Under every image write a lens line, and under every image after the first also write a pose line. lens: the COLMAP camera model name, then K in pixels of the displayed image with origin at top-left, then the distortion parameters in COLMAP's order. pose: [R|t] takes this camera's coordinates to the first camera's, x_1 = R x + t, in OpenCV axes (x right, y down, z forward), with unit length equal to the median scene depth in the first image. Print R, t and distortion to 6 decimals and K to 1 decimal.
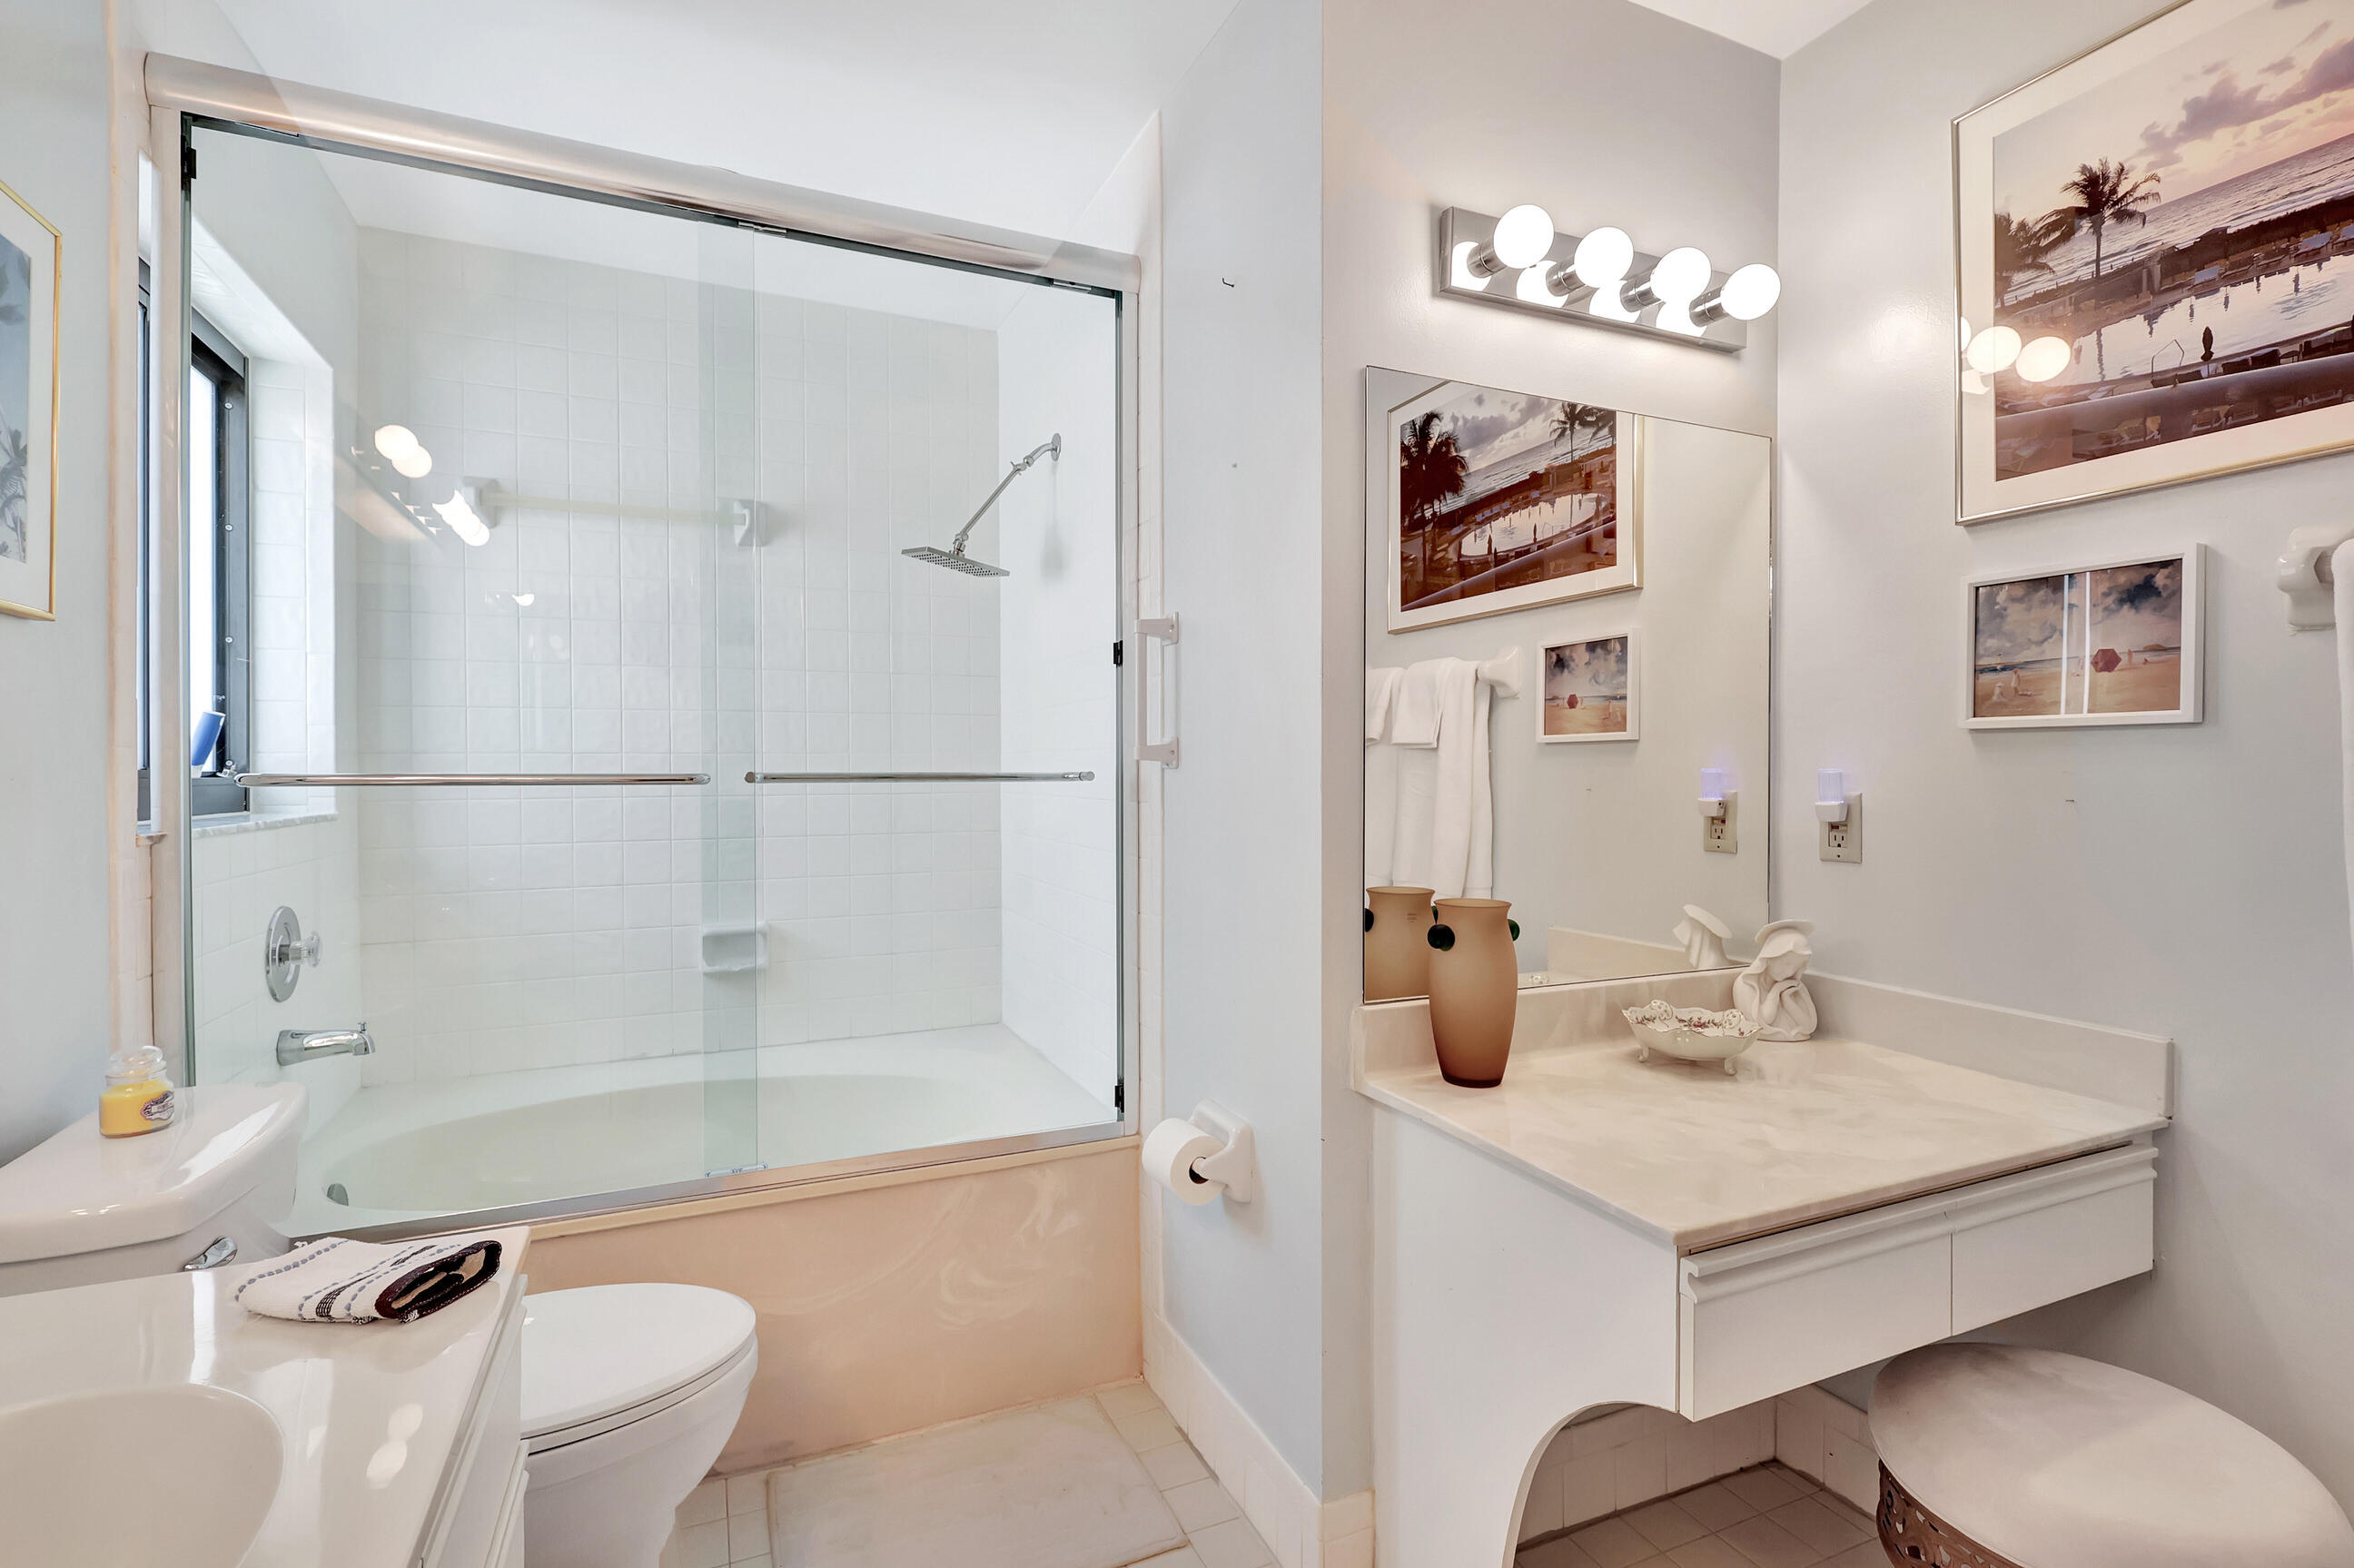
lens RADIAL K [[1090.8, 0, 1181.9], [0, 1090.8, 782.4], [0, 0, 1]] dist [-0.004866, -0.000721]
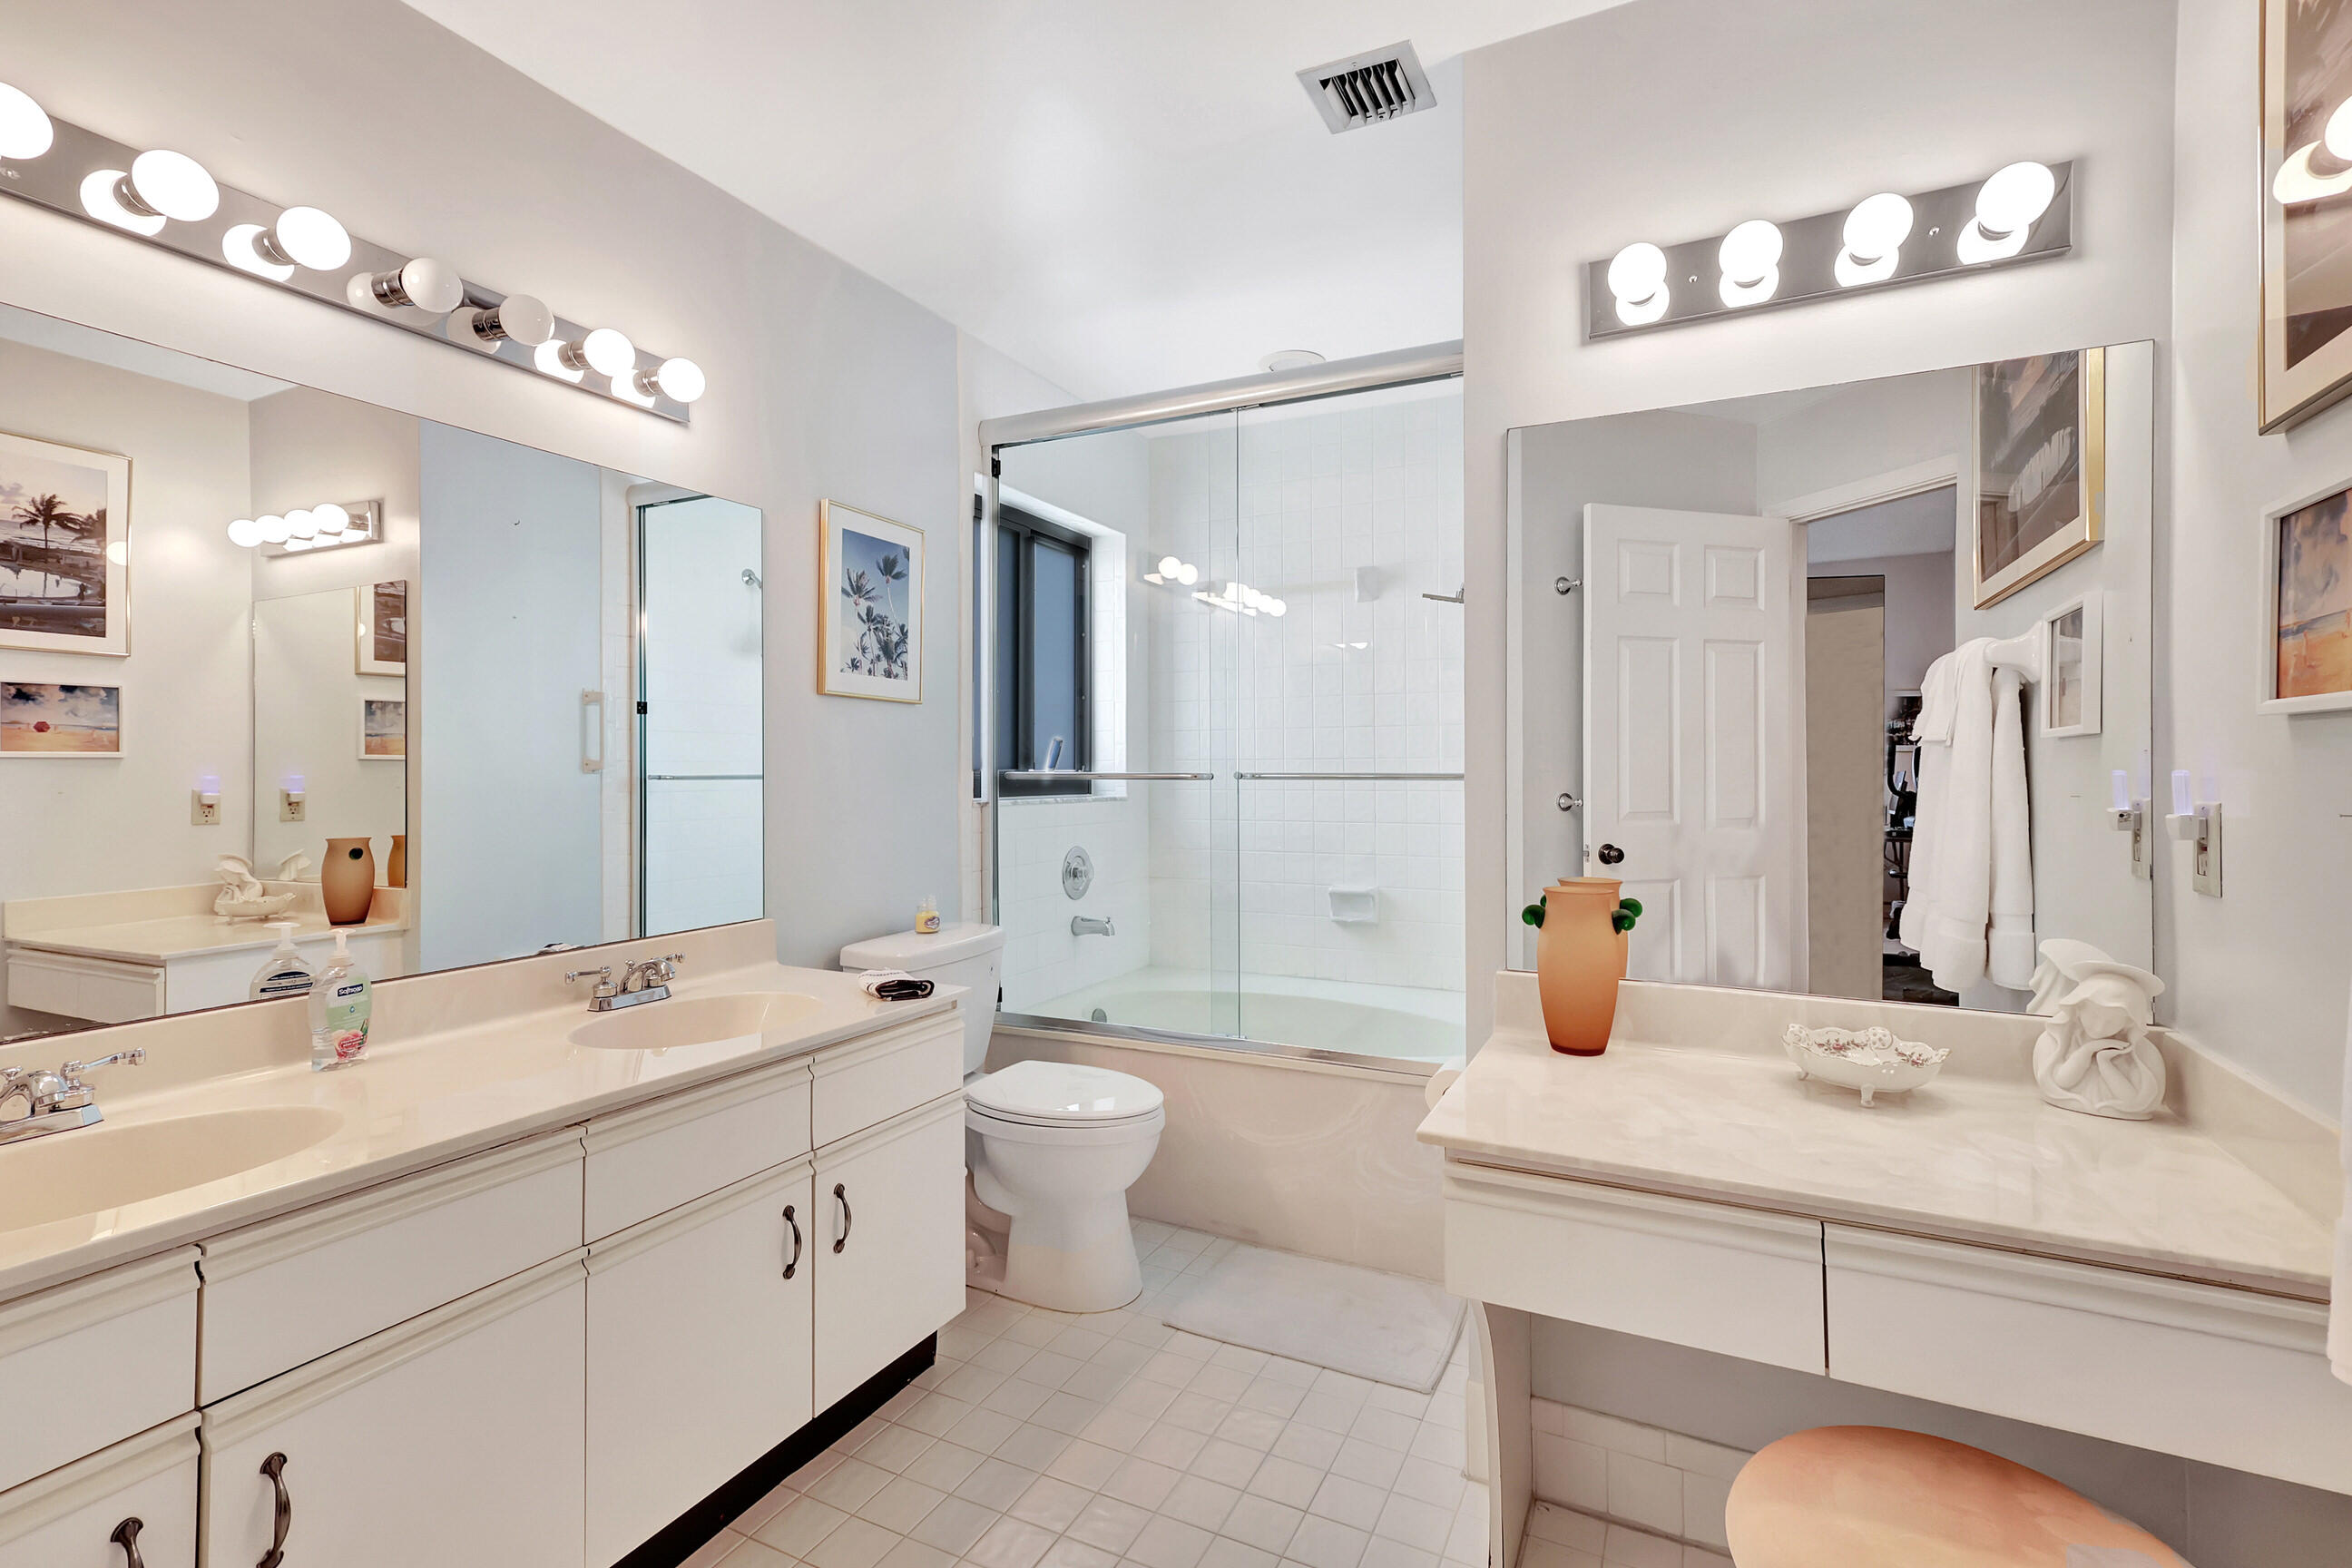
lens RADIAL K [[1090.0, 0, 1185.4], [0, 1090.0, 772.1], [0, 0, 1]] dist [-0.004866, -0.000721]
pose [[0.639781, 0.001358, -0.768556, 0.734105], [-0.009051, 0.999942, -0.005768, -0.000312], [0.768504, 0.010646, 0.639757, -0.015409]]
